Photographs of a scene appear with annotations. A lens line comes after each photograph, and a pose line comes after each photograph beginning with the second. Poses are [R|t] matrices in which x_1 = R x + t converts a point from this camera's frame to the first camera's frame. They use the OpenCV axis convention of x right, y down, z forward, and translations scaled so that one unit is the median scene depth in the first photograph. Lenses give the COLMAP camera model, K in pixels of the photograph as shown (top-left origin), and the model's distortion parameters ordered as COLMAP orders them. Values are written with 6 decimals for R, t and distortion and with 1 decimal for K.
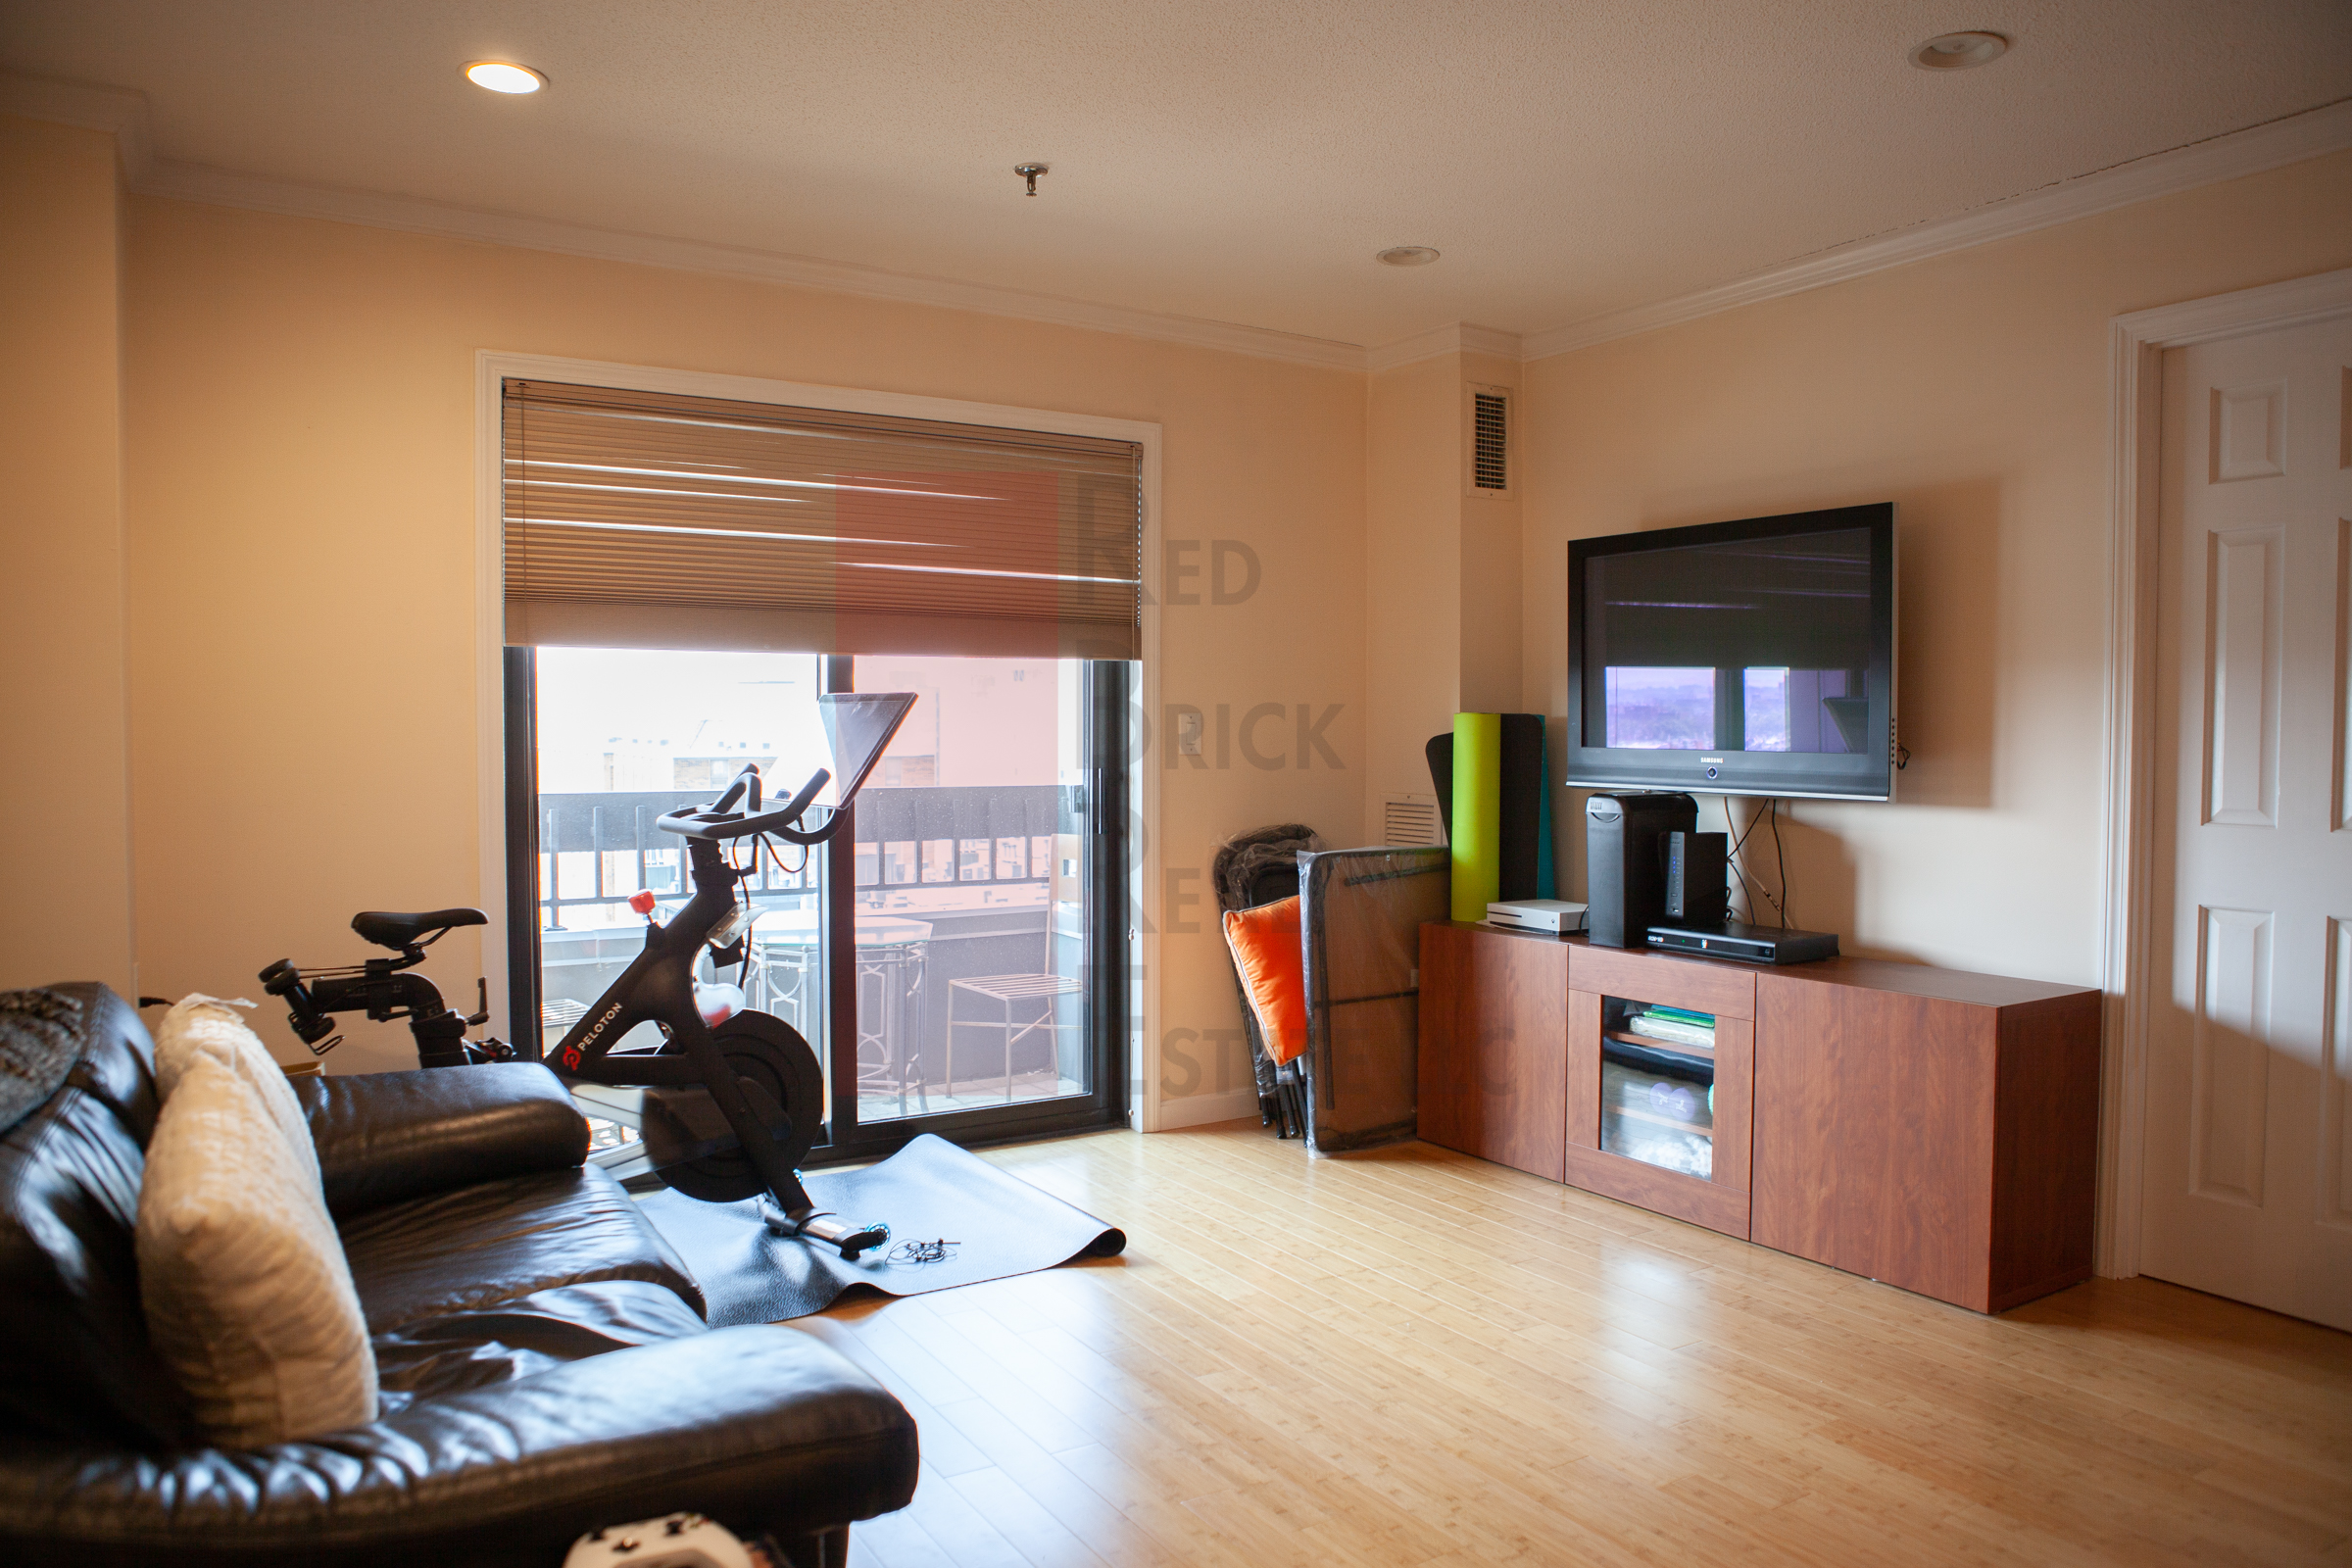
lens RADIAL K [[1638.0, 0, 1176.0], [0, 1638.0, 784.0], [0, 0, 1]] dist [-0.100940, 0.084179]
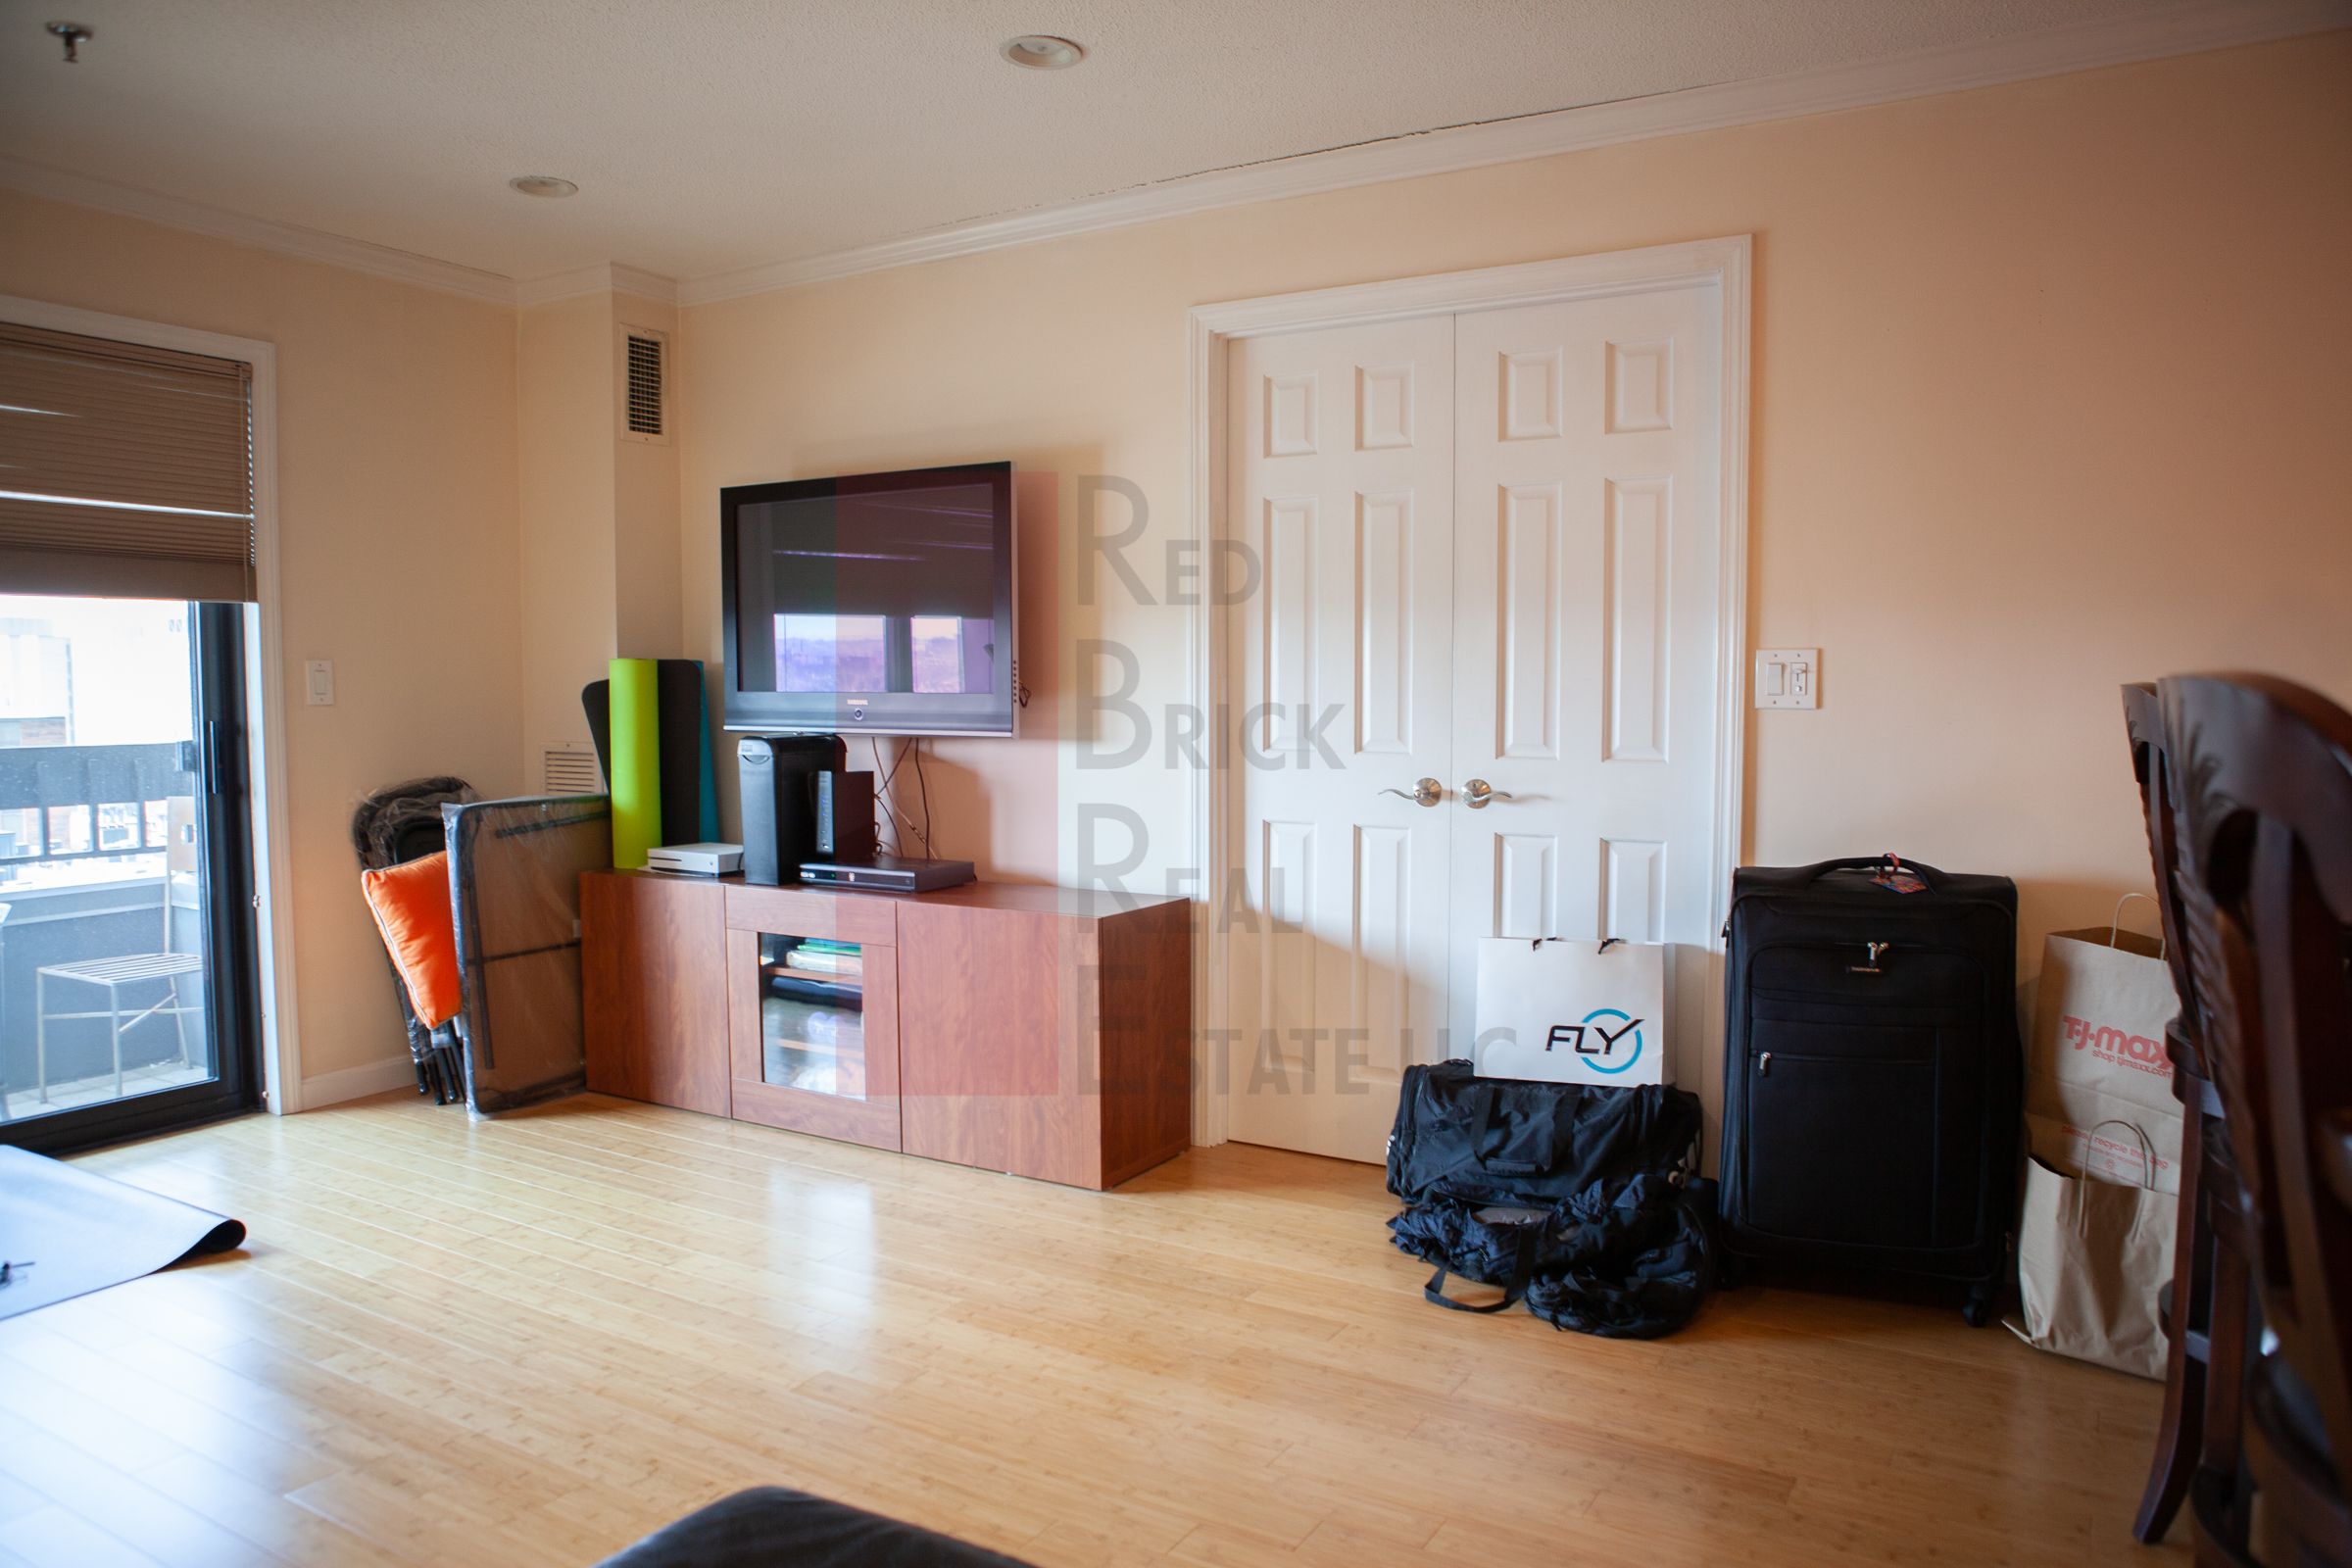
lens RADIAL K [[1622.4, 0, 1161.1], [0, 1622.4, 785.5], [0, 0, 1]] dist [-0.104110, 0.086750]
pose [[0.895121, -0.033344, 0.444575, 0.043451], [0.019305, 0.999163, 0.036070, 0.005669], [-0.445406, -0.023704, 0.895015, -0.025161]]
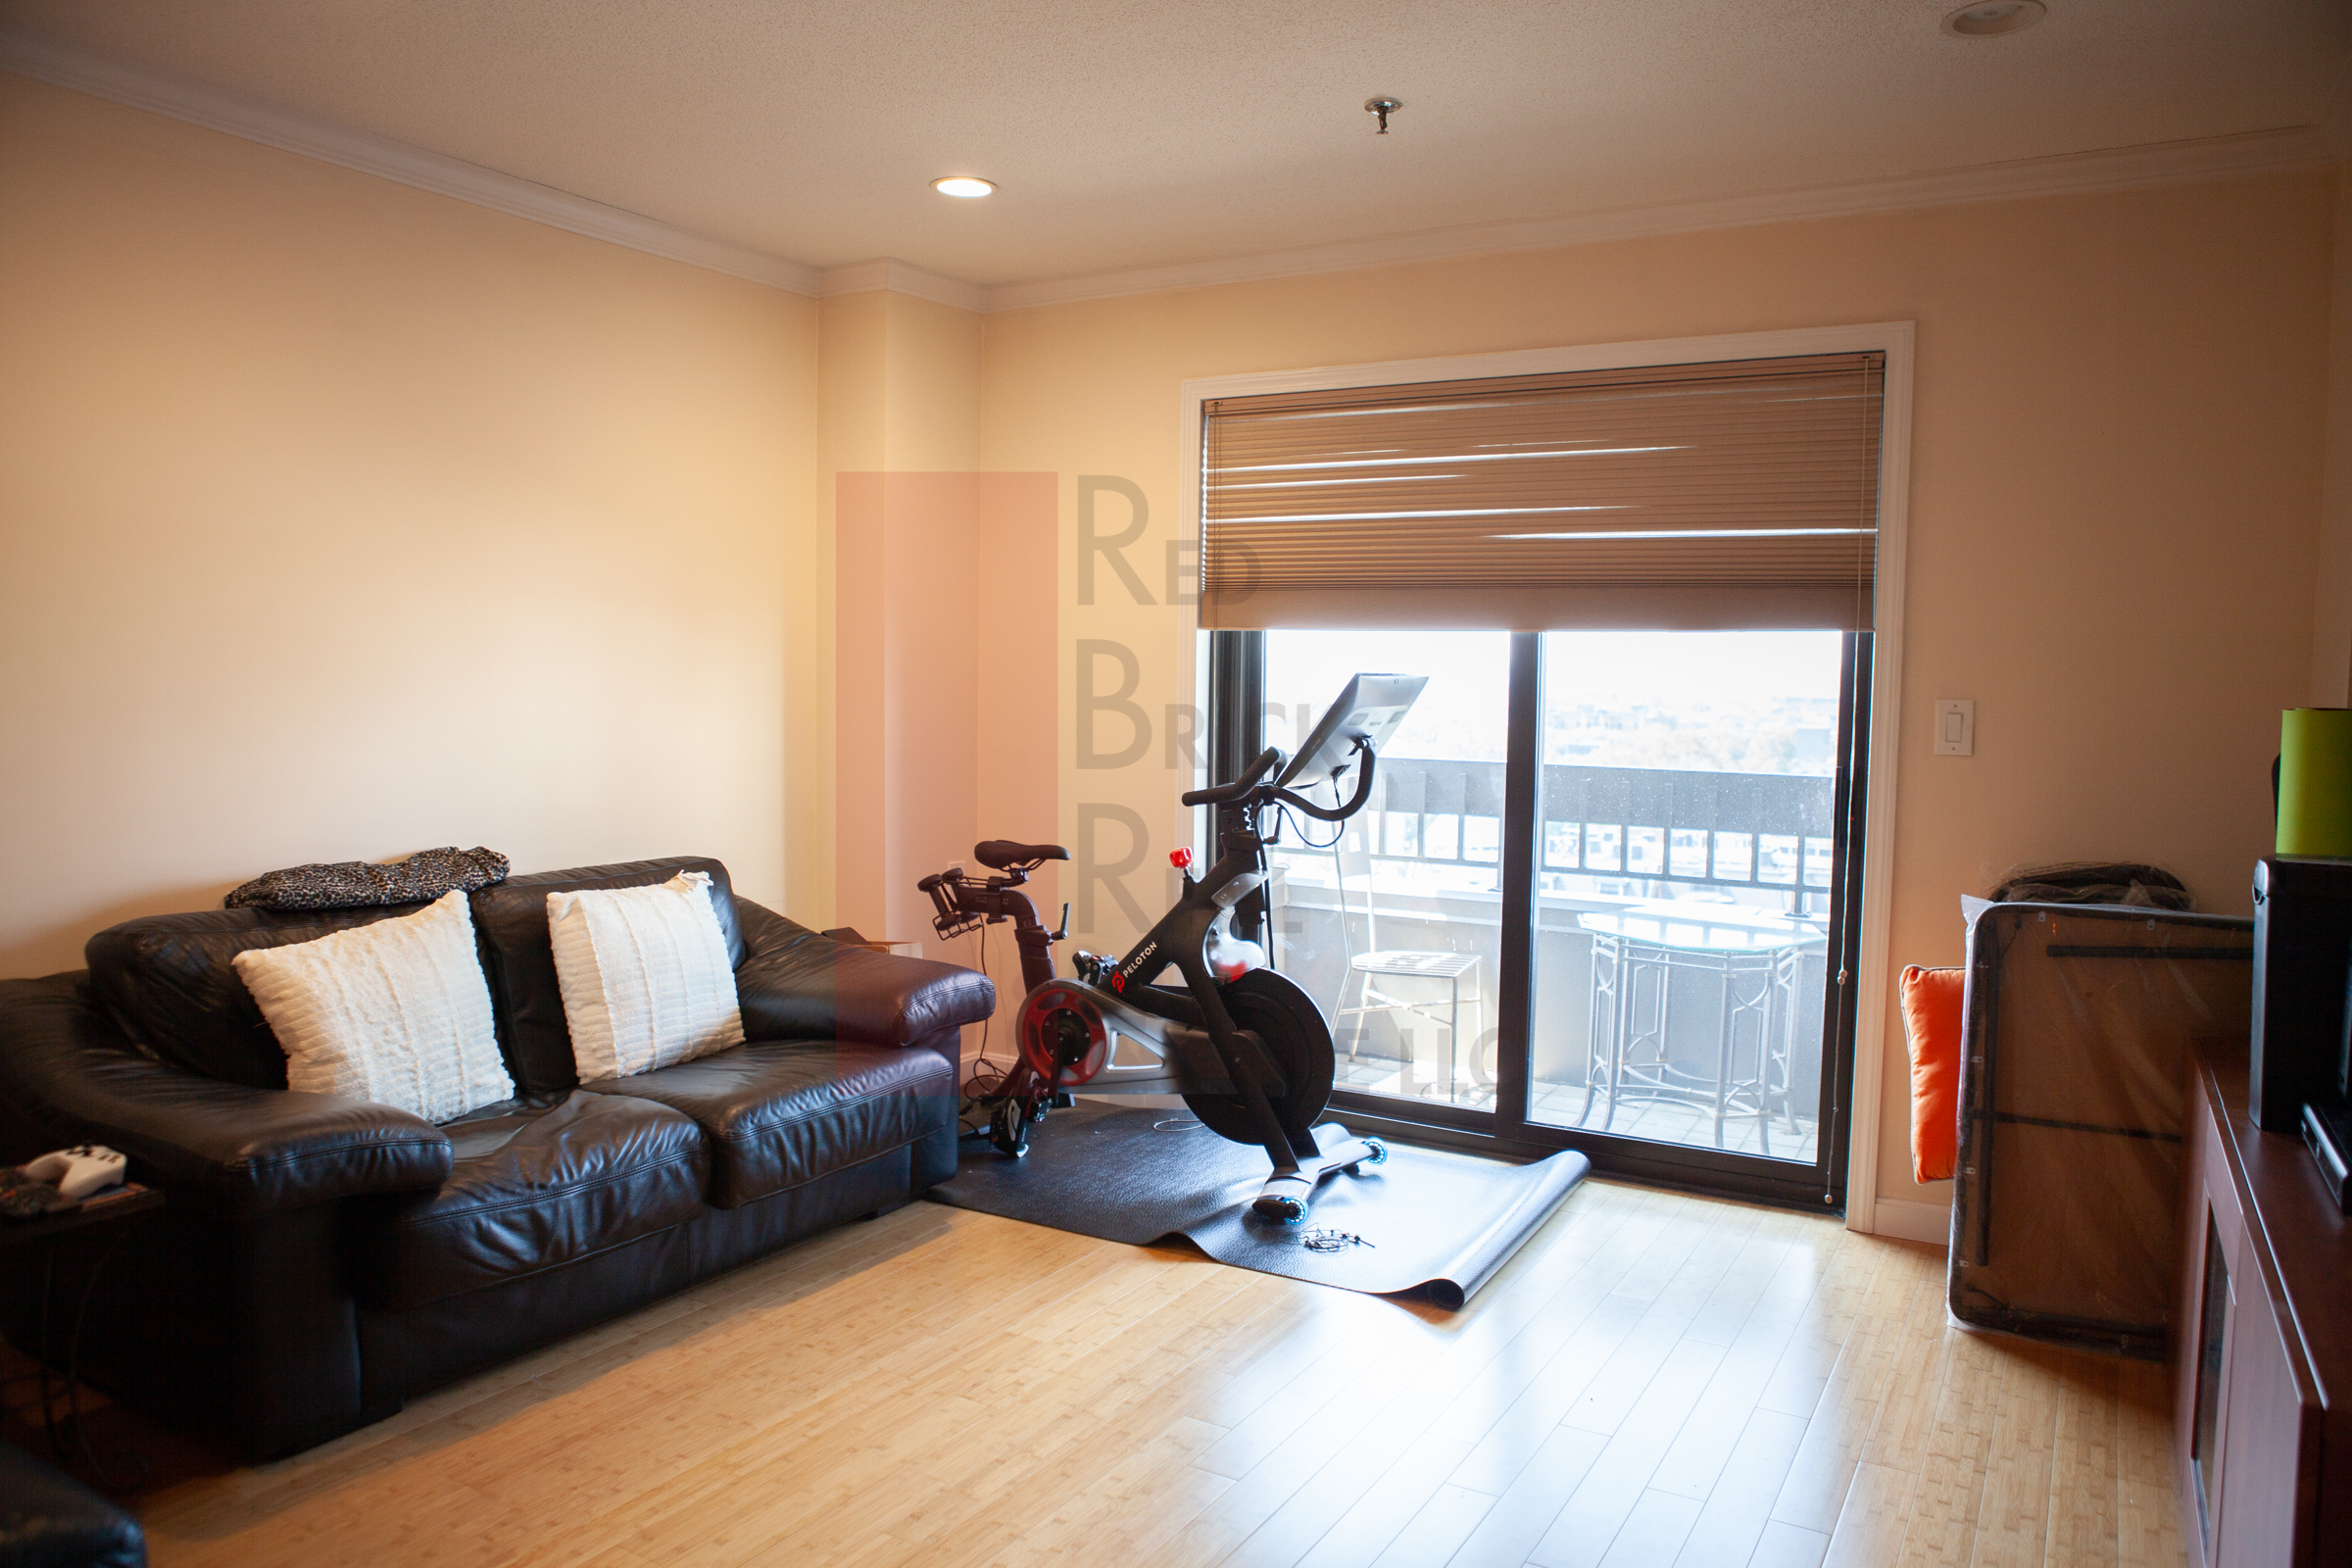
lens RADIAL K [[1622.4, 0, 1161.1], [0, 1622.4, 785.5], [0, 0, 1]] dist [-0.104110, 0.086750]
pose [[0.463740, 0.065665, -0.883535, 0.620709], [-0.043549, 0.997734, 0.051295, -0.032635], [0.884900, 0.014689, 0.465549, 0.432653]]
